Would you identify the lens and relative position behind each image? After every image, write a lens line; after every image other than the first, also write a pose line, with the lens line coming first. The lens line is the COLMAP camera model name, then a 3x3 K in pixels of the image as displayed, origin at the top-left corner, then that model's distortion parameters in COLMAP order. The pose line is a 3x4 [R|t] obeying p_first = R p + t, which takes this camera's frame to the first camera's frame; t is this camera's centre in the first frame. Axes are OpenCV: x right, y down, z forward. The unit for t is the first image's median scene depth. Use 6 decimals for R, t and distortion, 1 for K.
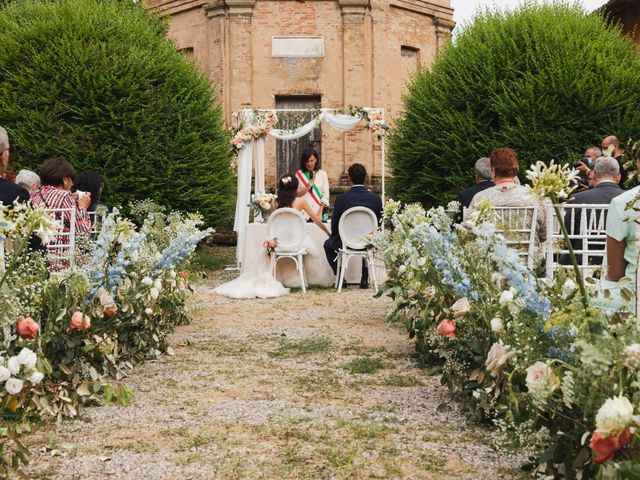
lens RADIAL K [[864.9, 0, 312.3], [0, 864.9, 240.9], [0, 0, 1]] dist [0.022780, -0.040726]
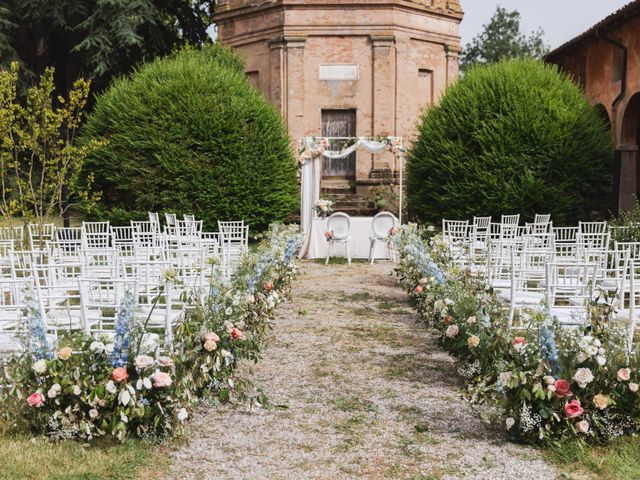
lens RADIAL K [[750.9, 0, 293.7], [0, 750.9, 240.0], [0, 0, 1]] dist [0.013351, 0.012508]
pose [[0.997802, 0.008498, -0.065720, -0.014716], [-0.005762, 0.999113, 0.041719, -0.030787], [0.066017, -0.041248, 0.996966, -0.283804]]
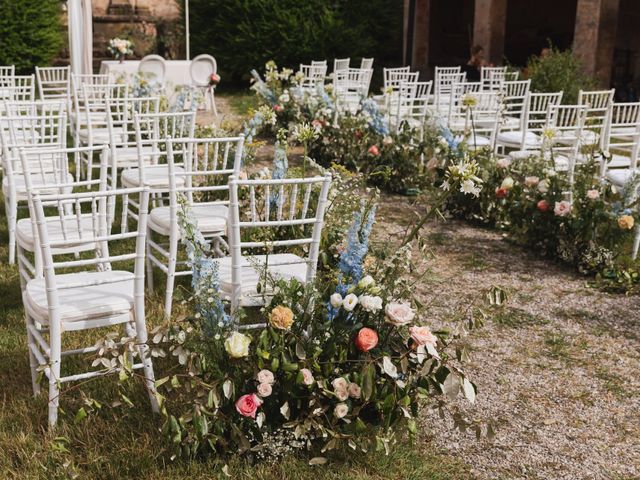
lens RADIAL K [[750.9, 0, 293.7], [0, 750.9, 240.0], [0, 0, 1]] dist [0.013351, 0.012508]
pose [[0.941966, -0.070088, 0.328312, -0.159039], [-0.012101, 0.970239, 0.241847, -0.031145], [-0.335491, -0.231784, 0.913084, -0.160352]]
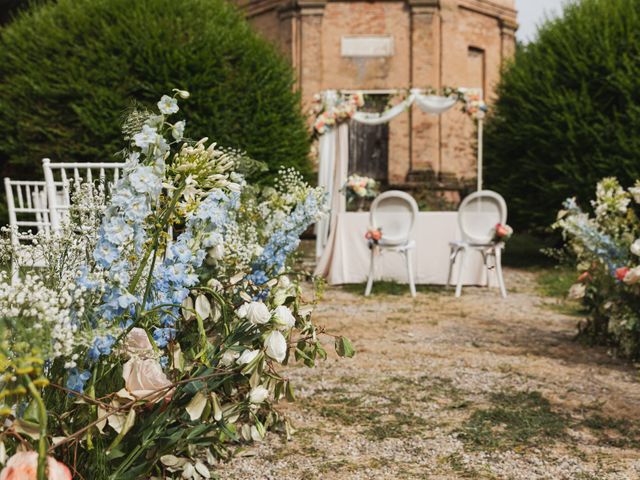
lens RADIAL K [[750.9, 0, 293.7], [0, 750.9, 240.0], [0, 0, 1]] dist [0.013351, 0.012508]
pose [[0.996126, 0.016174, -0.086436, -0.042250], [-0.015792, 0.999862, 0.005103, 0.003644], [0.086507, -0.003718, 0.996244, 0.196437]]
